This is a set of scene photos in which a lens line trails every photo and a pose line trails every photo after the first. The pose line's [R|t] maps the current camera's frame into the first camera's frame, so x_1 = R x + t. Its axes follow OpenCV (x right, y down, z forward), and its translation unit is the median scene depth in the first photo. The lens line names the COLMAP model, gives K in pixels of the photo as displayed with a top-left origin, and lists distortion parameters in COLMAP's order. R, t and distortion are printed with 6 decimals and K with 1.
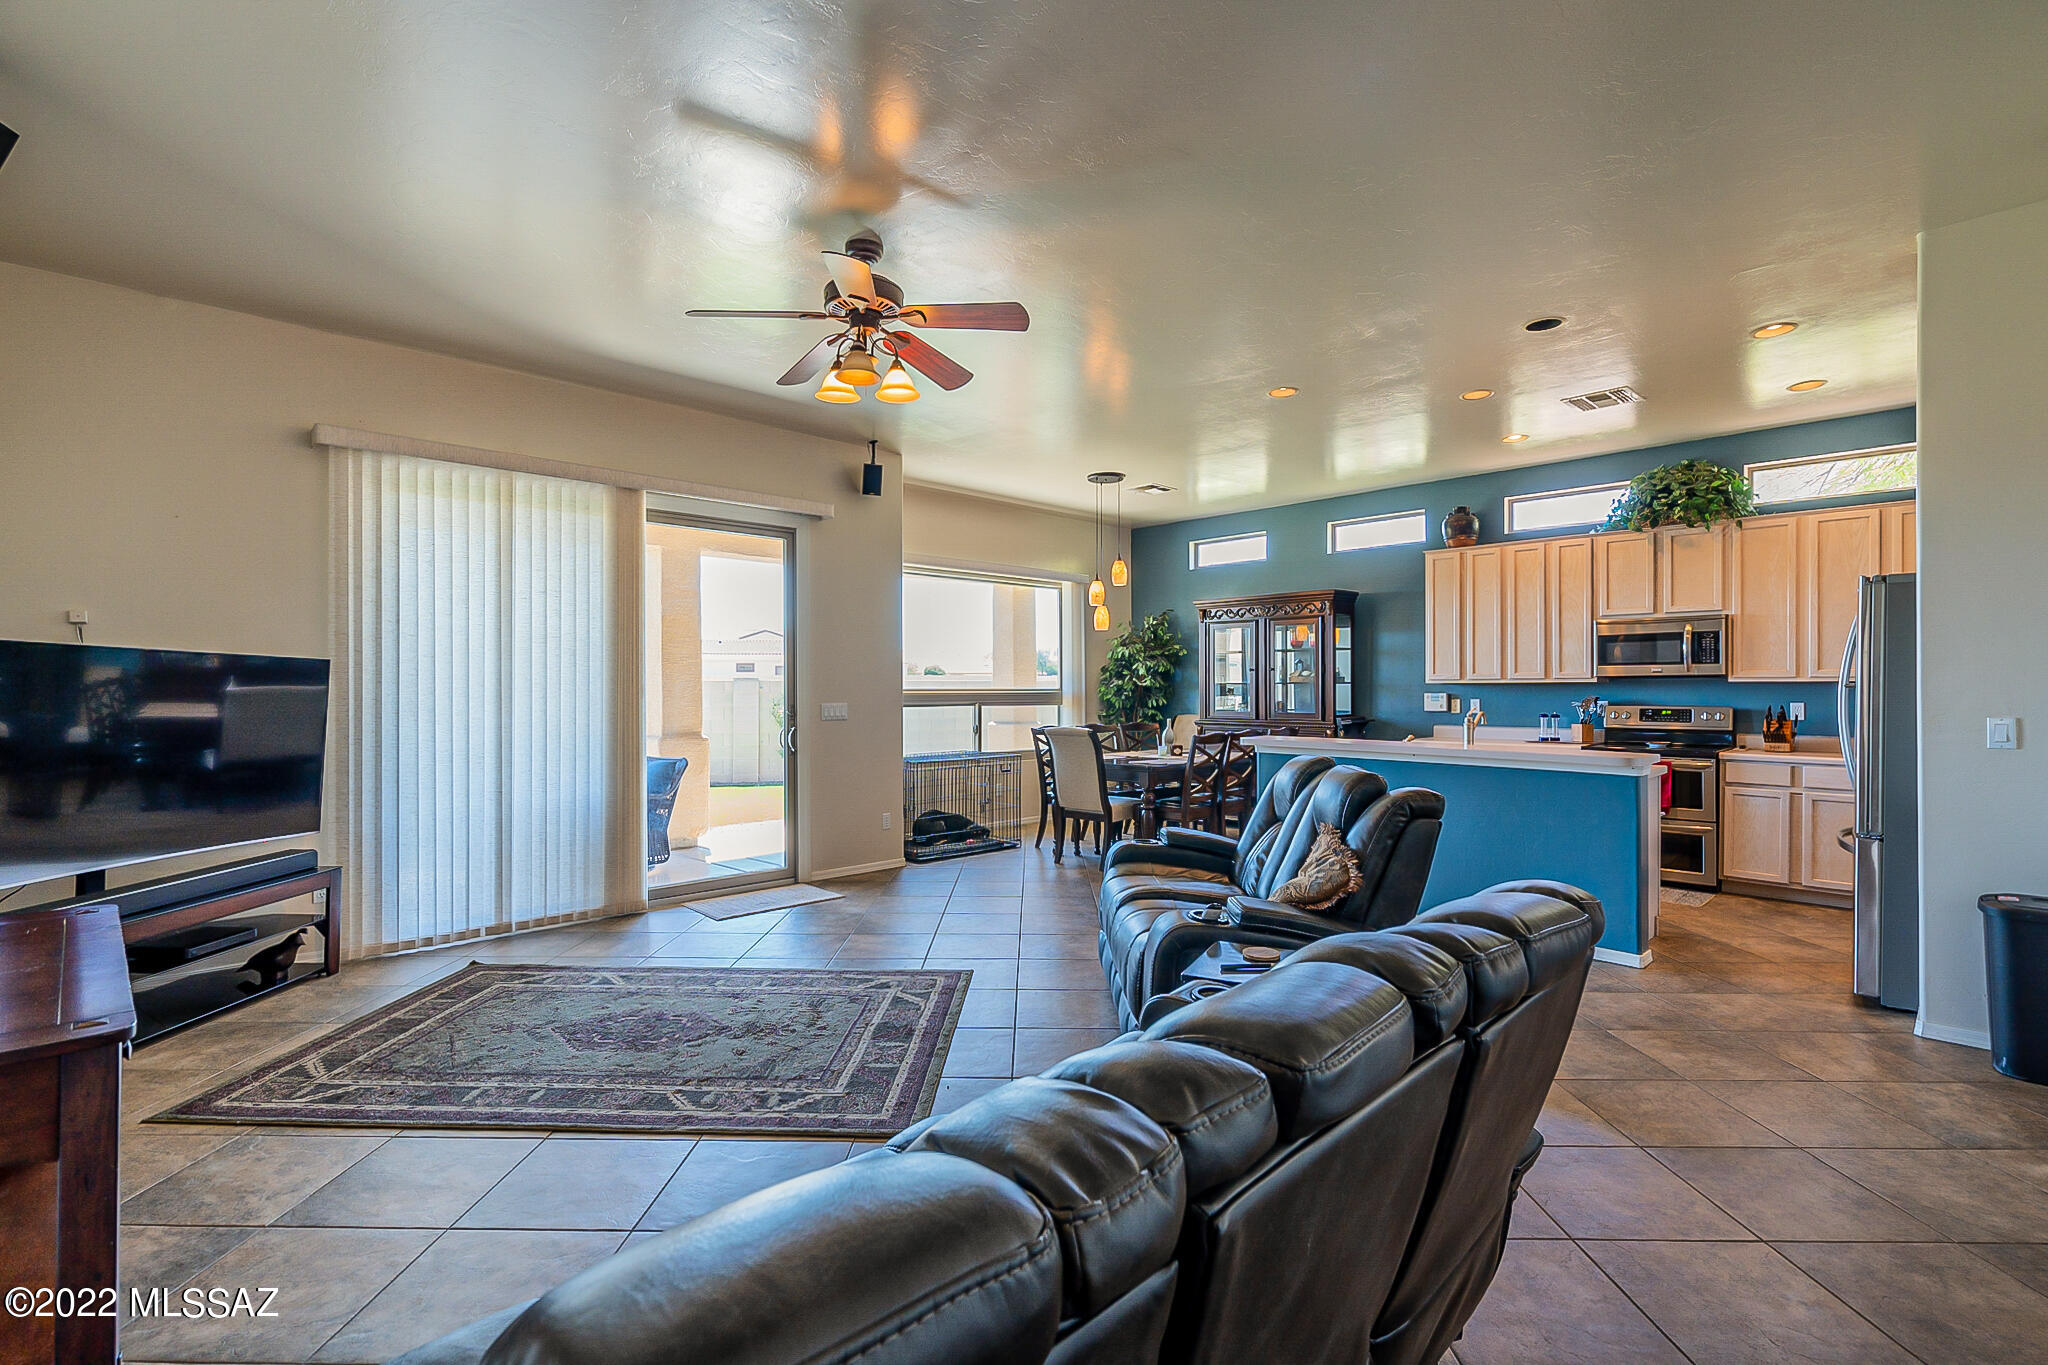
lens RADIAL K [[926.9, 0, 1017.7], [0, 926.9, 688.9], [0, 0, 1]] dist [-0.005248, -0.001109]
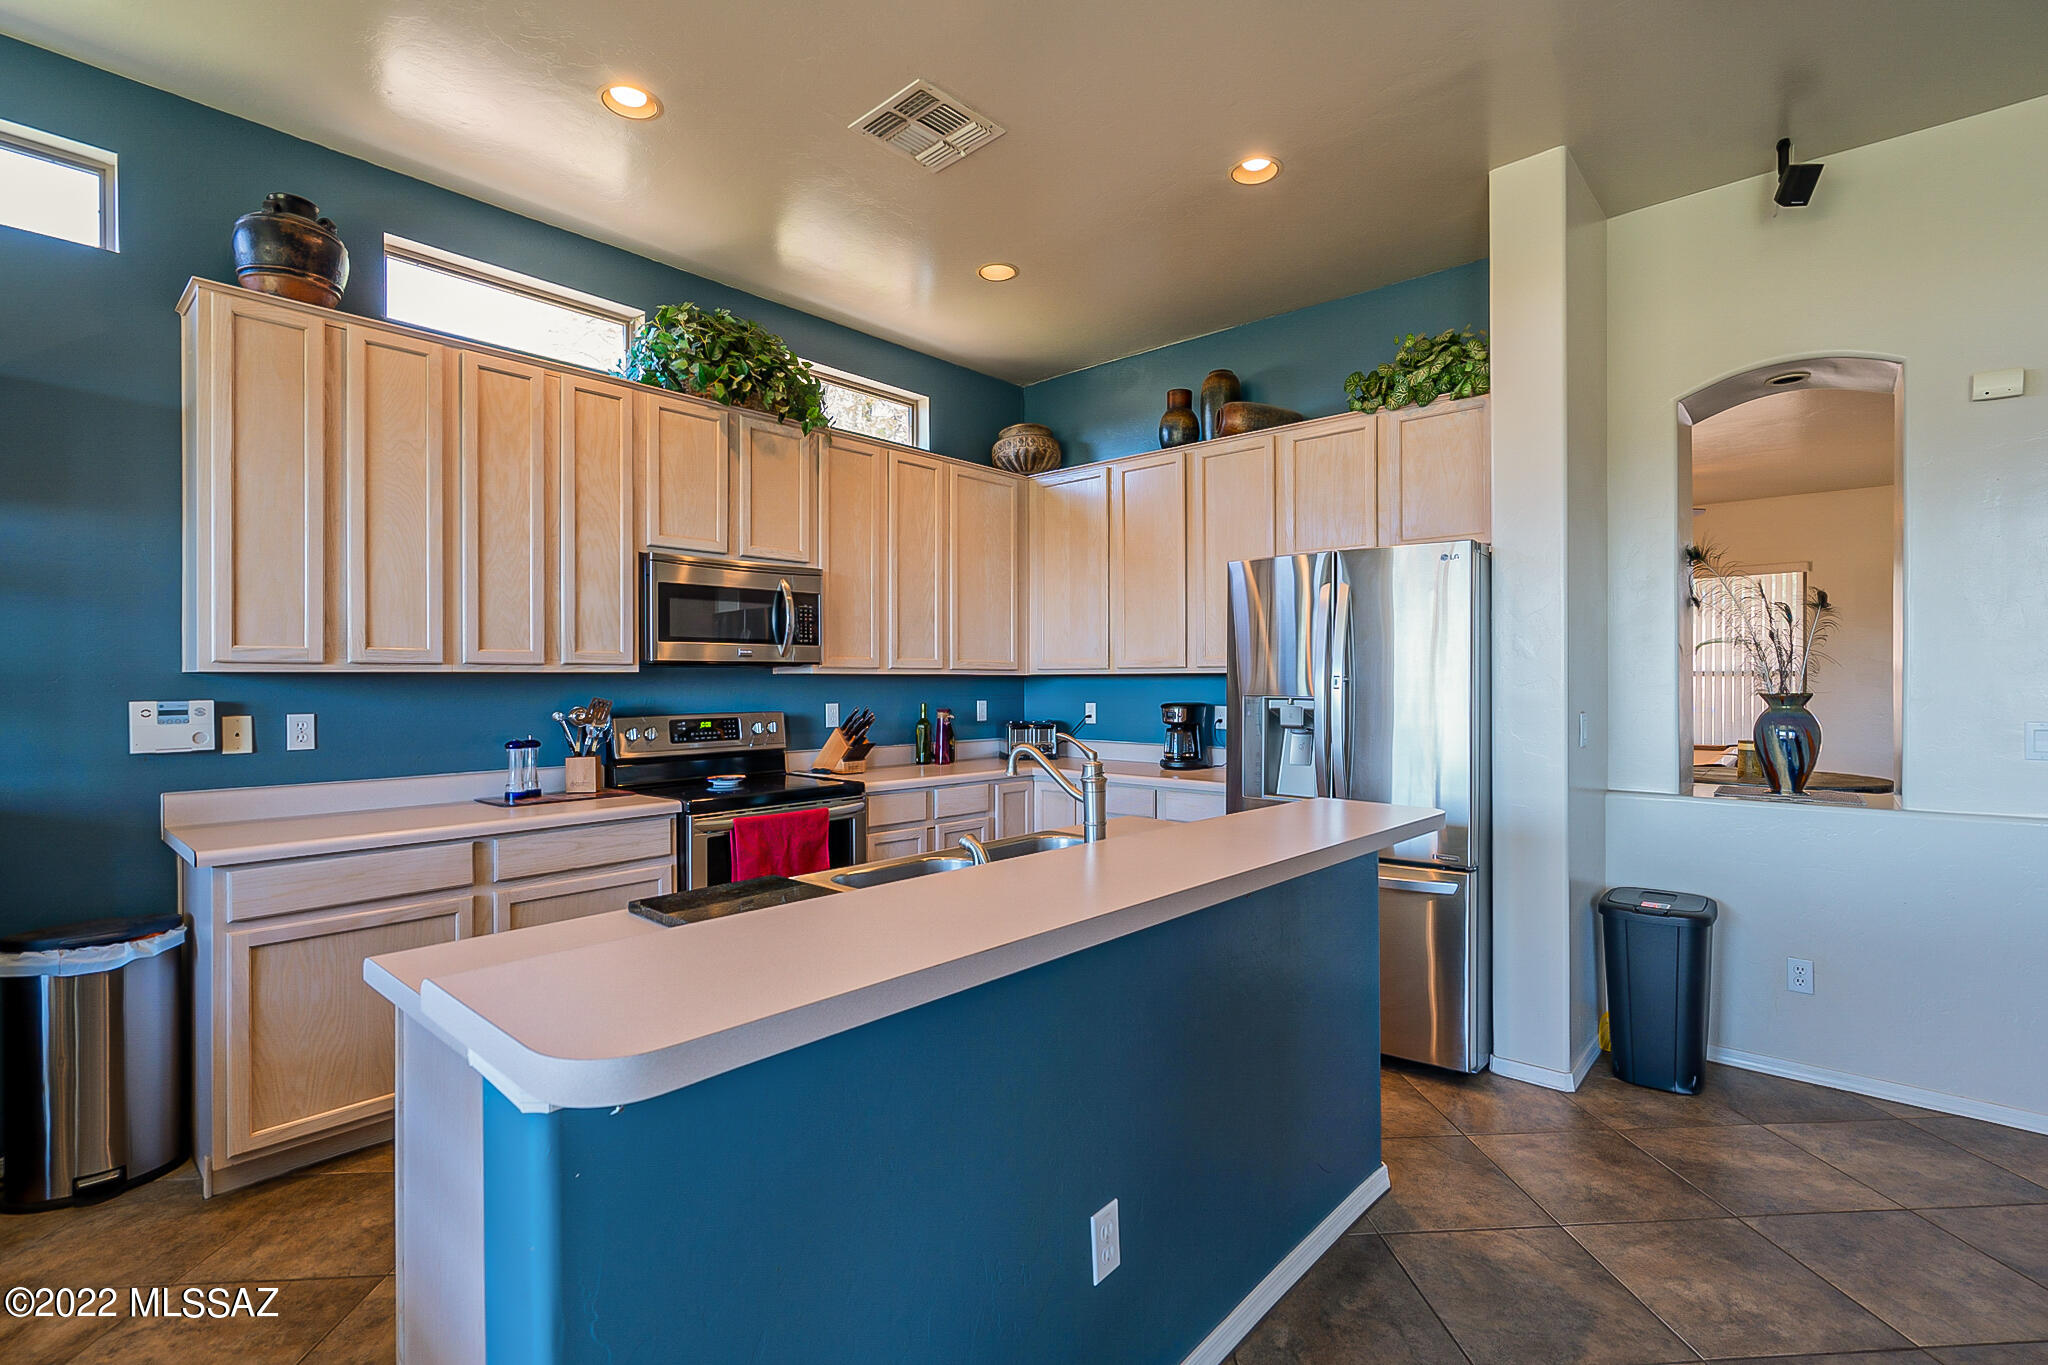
lens RADIAL K [[926.9, 0, 1035.0], [0, 926.9, 681.1], [0, 0, 1]] dist [-0.005248, -0.001109]
pose [[-0.089961, -0.002824, 0.995941, 0.095162], [-0.000657, 0.999996, 0.002776, -0.004132], [-0.995945, -0.000404, -0.089962, 0.860216]]
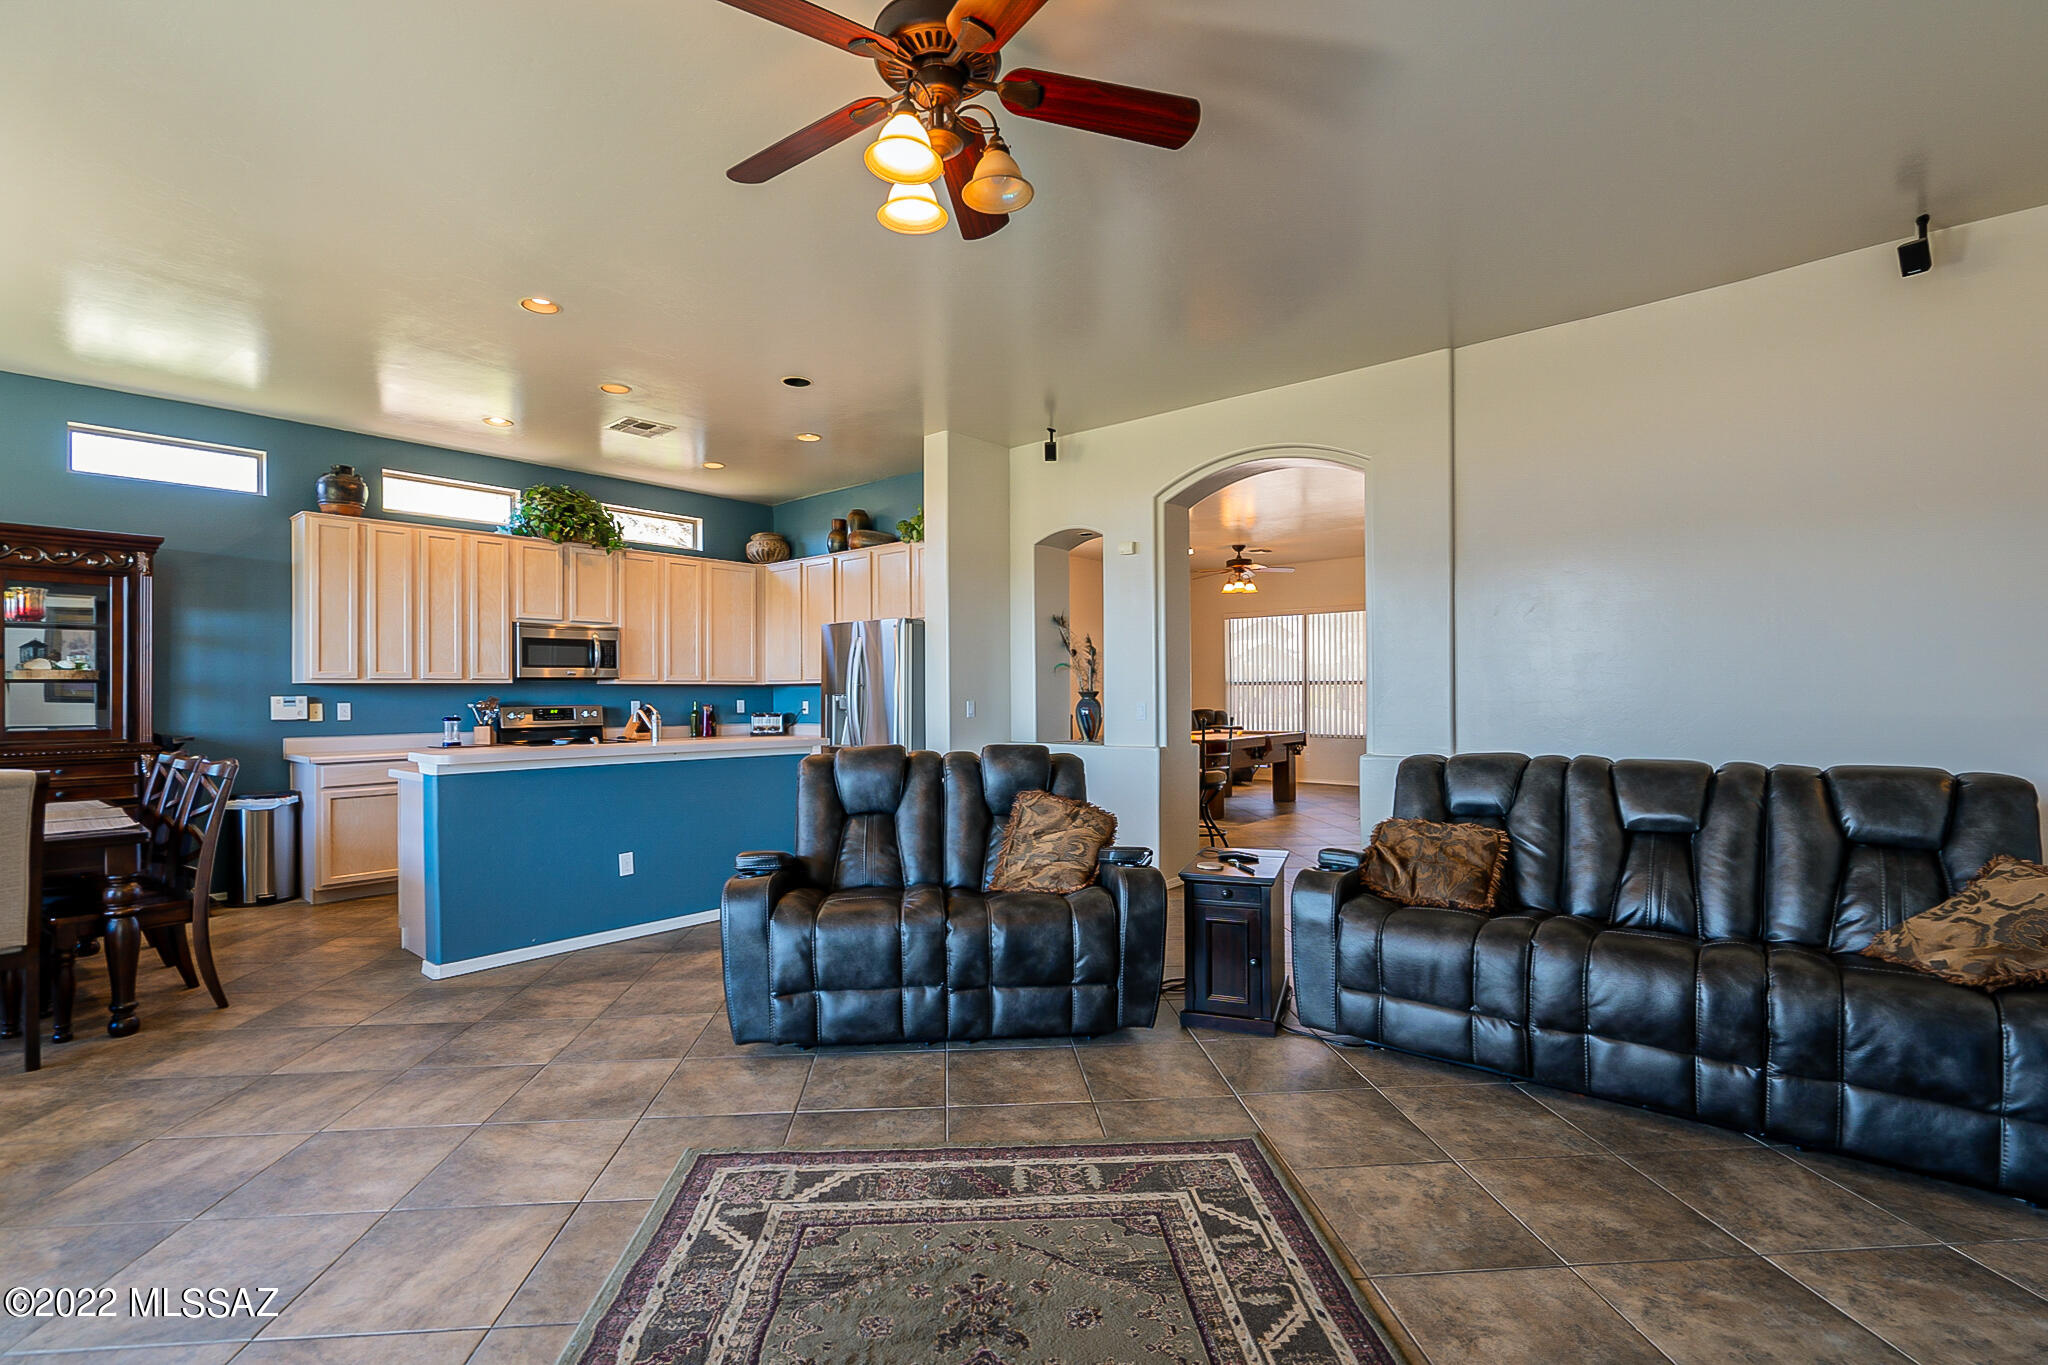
lens RADIAL K [[926.9, 0, 1012.8], [0, 926.9, 687.4], [0, 0, 1]] dist [-0.005248, -0.001109]
pose [[-0.094391, 0.007802, 0.995505, -0.449501], [0.005152, 0.999960, -0.007348, 0.007923], [-0.995522, 0.004435, -0.094427, 0.573655]]
